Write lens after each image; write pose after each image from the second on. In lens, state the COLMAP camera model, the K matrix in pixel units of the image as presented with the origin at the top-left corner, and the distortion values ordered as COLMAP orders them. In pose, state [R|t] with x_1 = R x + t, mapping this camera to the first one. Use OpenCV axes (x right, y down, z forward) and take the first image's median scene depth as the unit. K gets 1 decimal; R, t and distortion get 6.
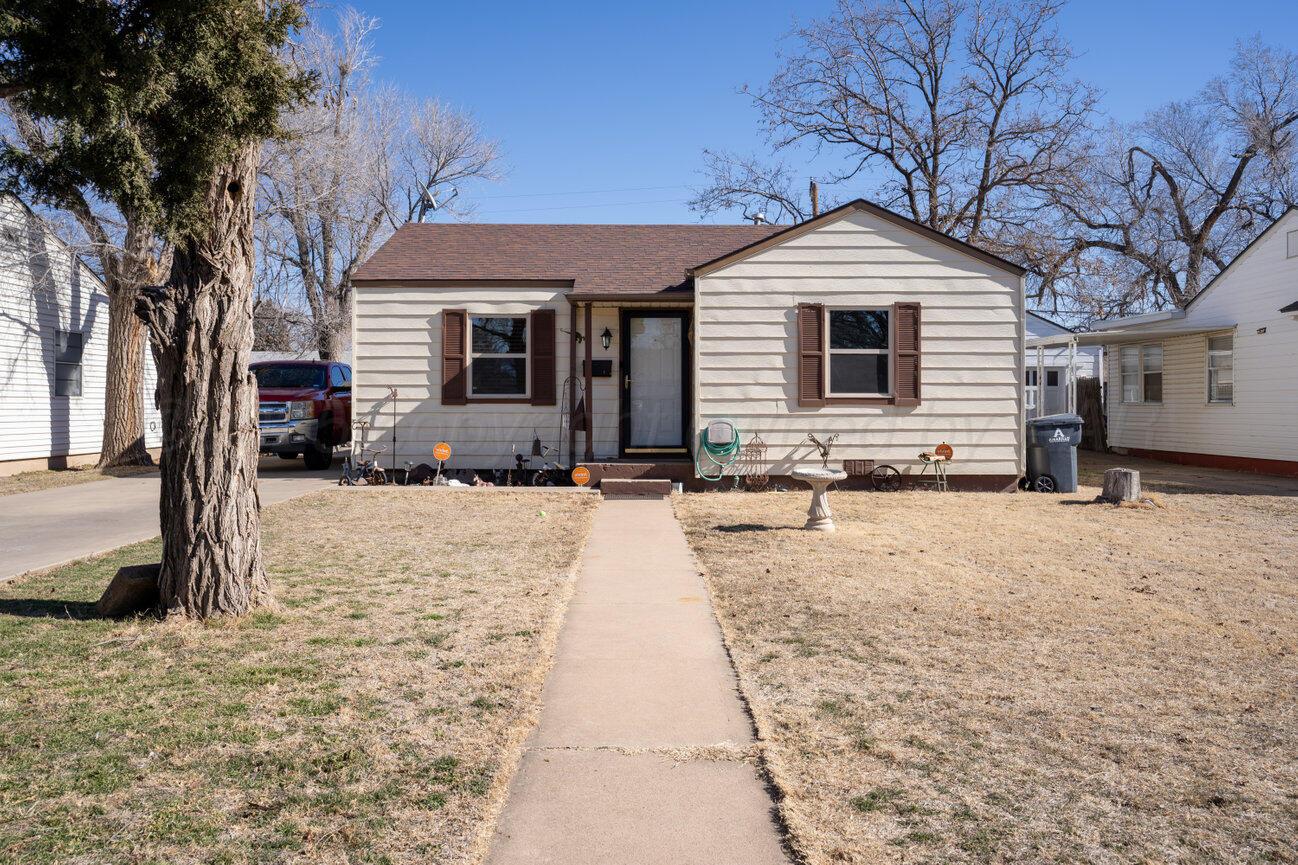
lens RADIAL K [[1041.5, 0, 649.0], [0, 1041.5, 432.5], [0, 0, 1]] dist [-0.002806, 0.000045]
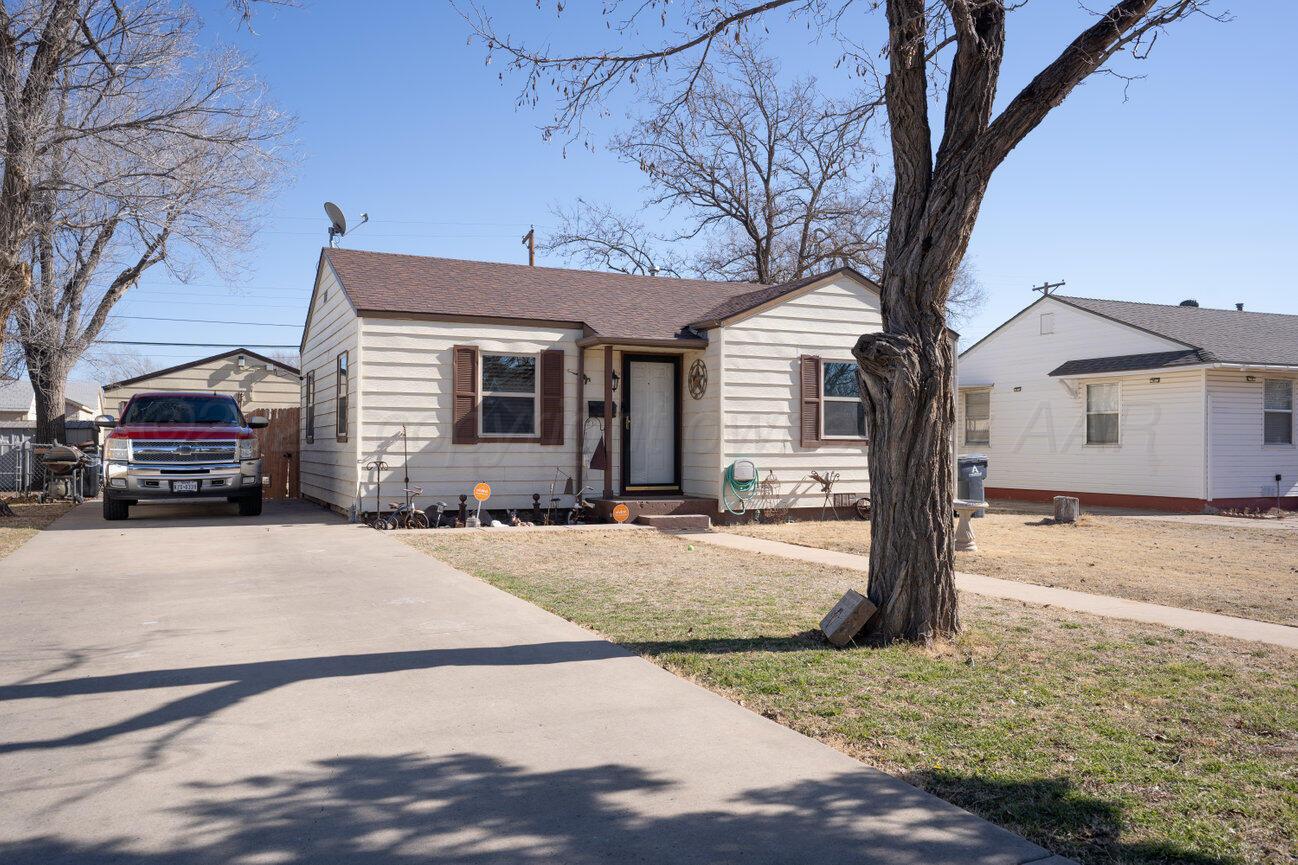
lens RADIAL K [[1022.2, 0, 649.8], [0, 1022.2, 485.3], [0, 0, 1]] dist [0.001981, 0.001821]
pose [[0.905292, -0.012582, 0.424604, -0.437170], [0.007292, 0.999874, 0.014081, -0.000223], [-0.424727, -0.009651, 0.905270, 0.062382]]
